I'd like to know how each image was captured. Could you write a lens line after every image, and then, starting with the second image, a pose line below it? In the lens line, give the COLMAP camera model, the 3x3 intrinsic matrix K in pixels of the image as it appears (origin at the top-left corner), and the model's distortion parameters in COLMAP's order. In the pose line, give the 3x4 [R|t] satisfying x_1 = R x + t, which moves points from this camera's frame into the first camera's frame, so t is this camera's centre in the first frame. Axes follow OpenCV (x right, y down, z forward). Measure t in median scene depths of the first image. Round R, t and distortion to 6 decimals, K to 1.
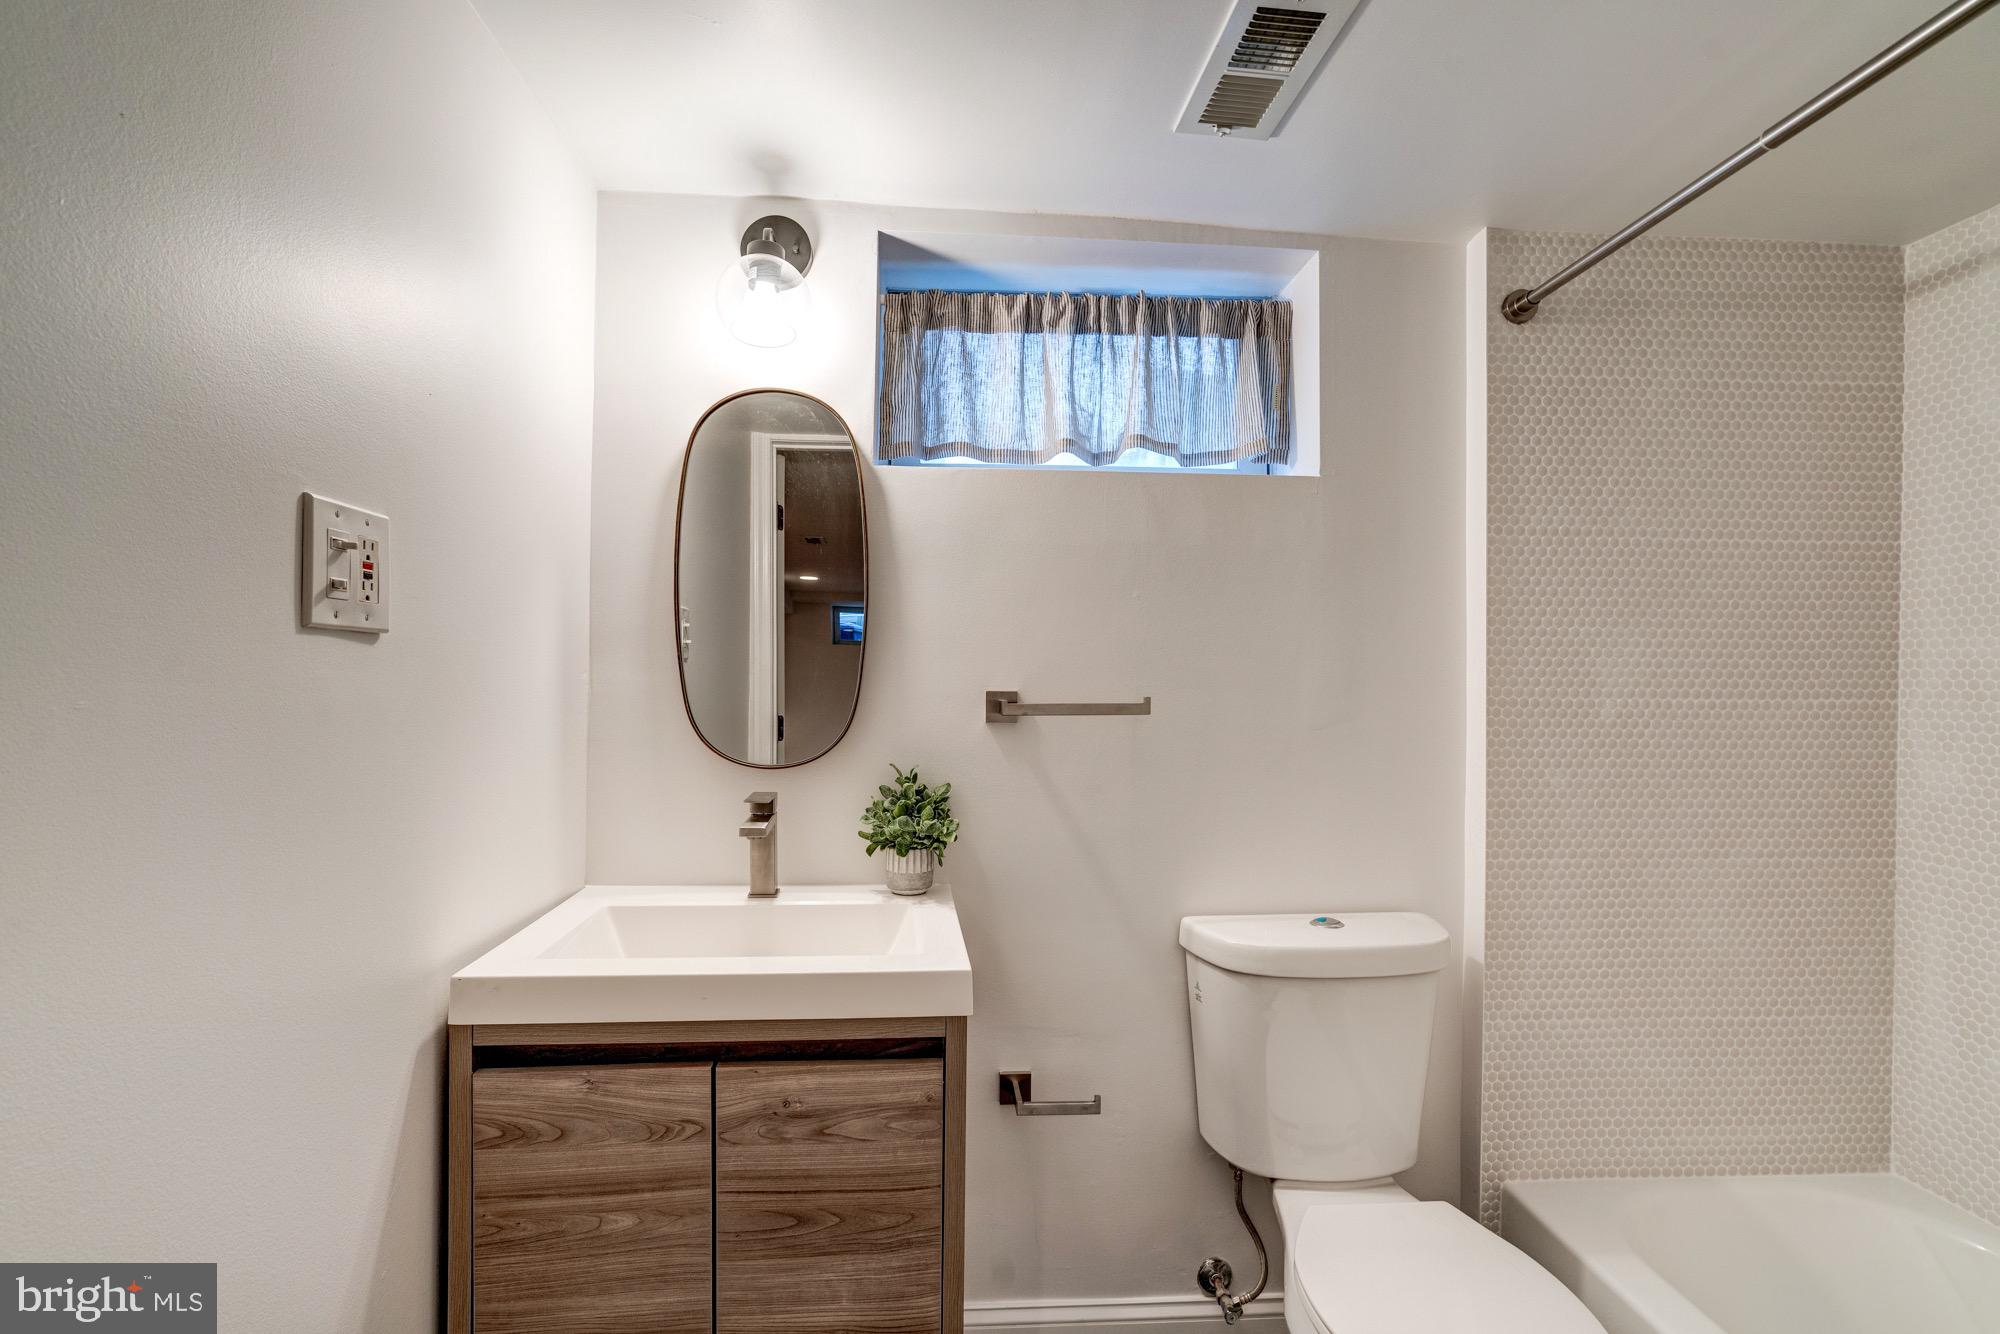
lens RADIAL K [[951.0, 0, 989.6], [0, 951.0, 672.6], [0, 0, 1]] dist [-0.043348, 0.032043]
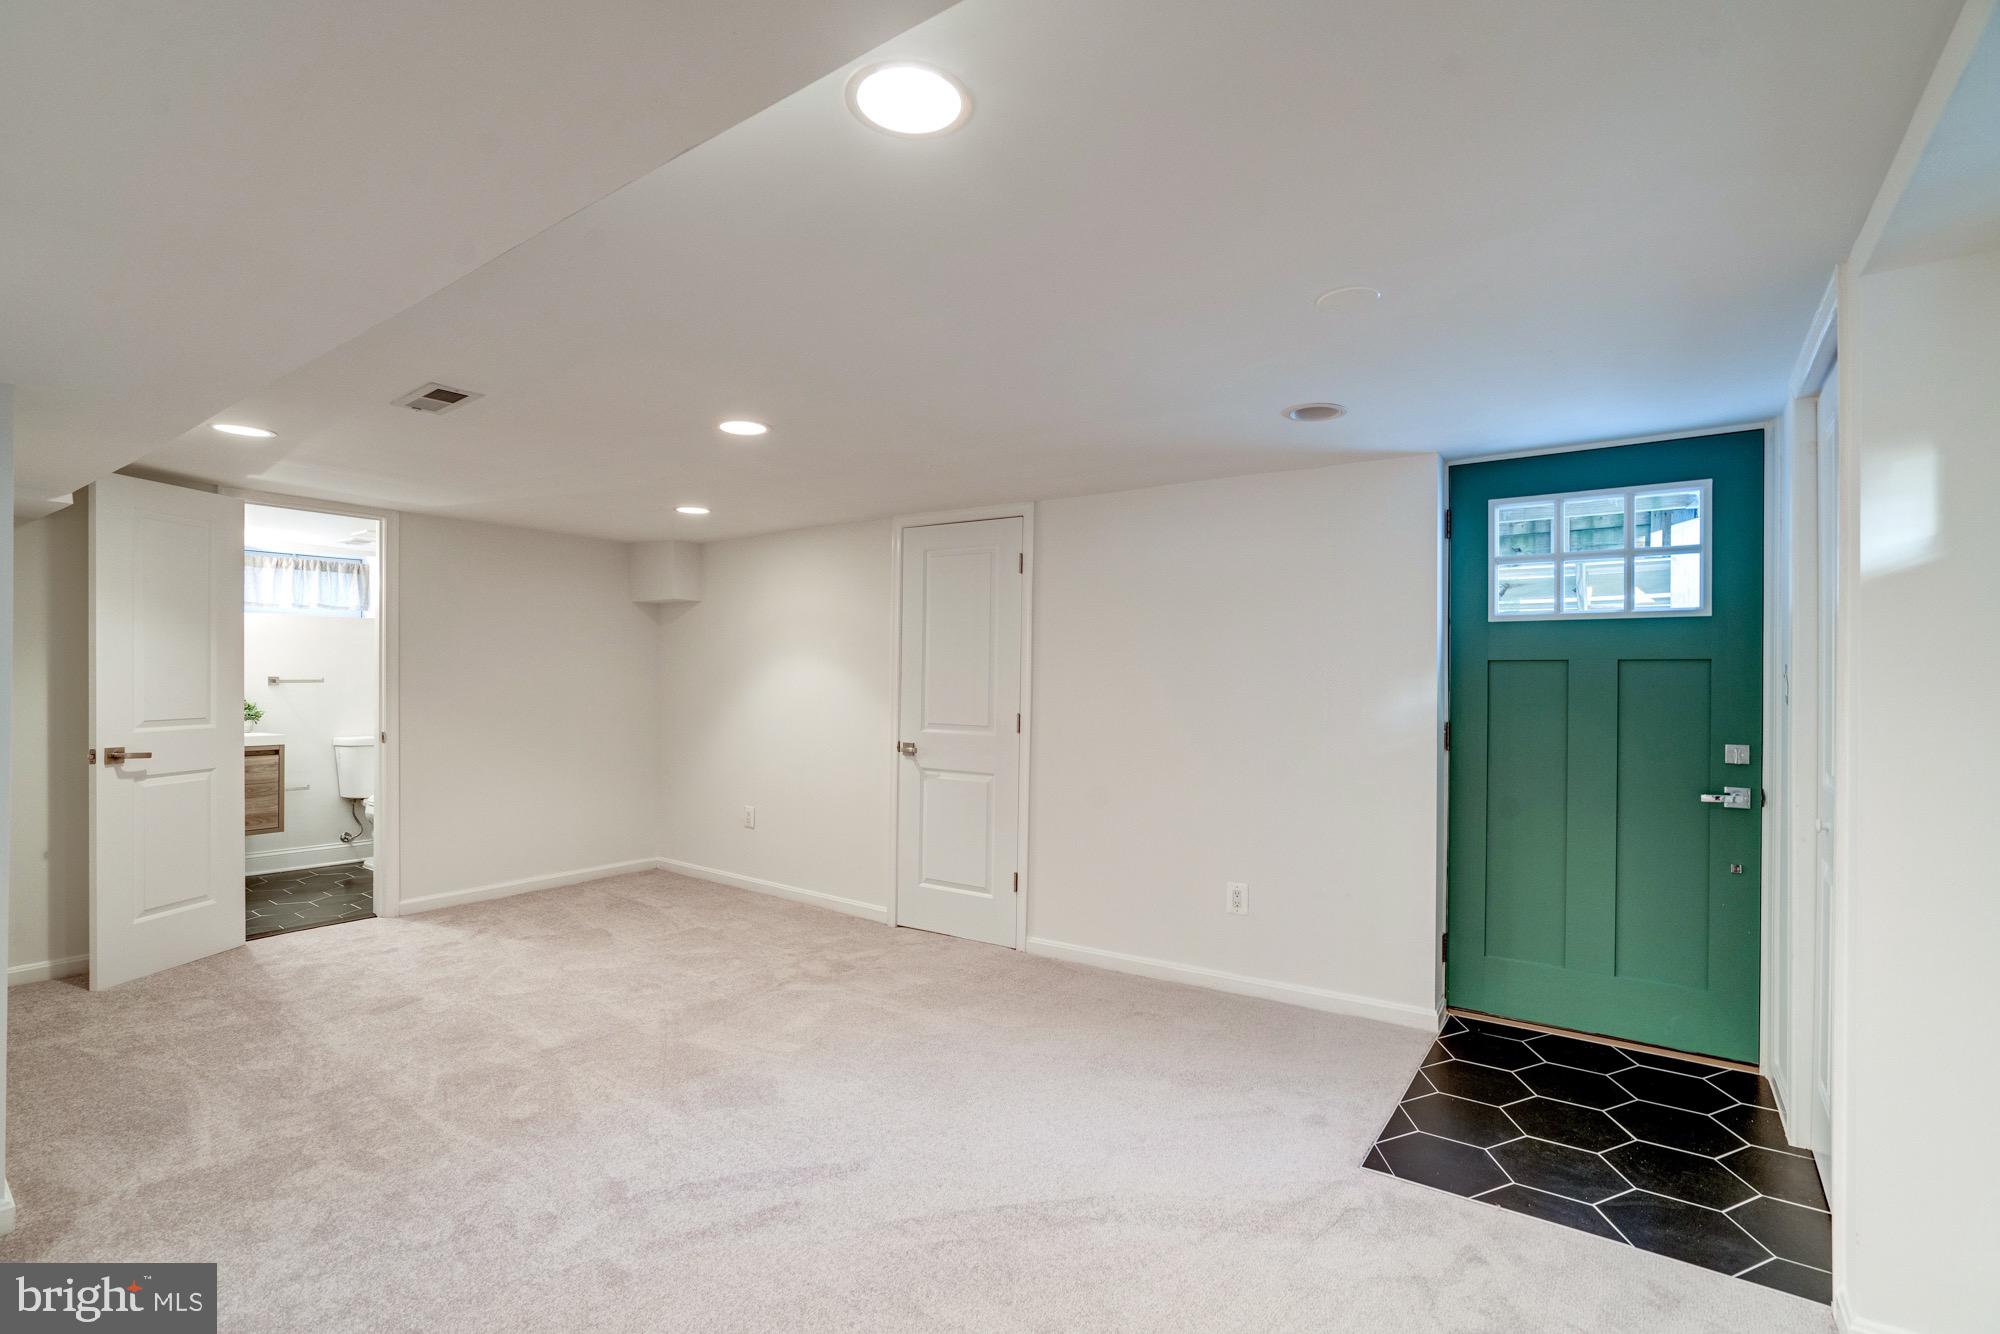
lens RADIAL K [[926.8, 0, 1006.8], [0, 926.8, 677.6], [0, 0, 1]] dist [-0.011697, 0.000334]
pose [[0.638105, -0.008706, 0.769900, -0.828127], [-0.001189, 0.999924, 0.012292, -0.019859], [-0.769948, -0.008759, 0.638046, -3.087835]]
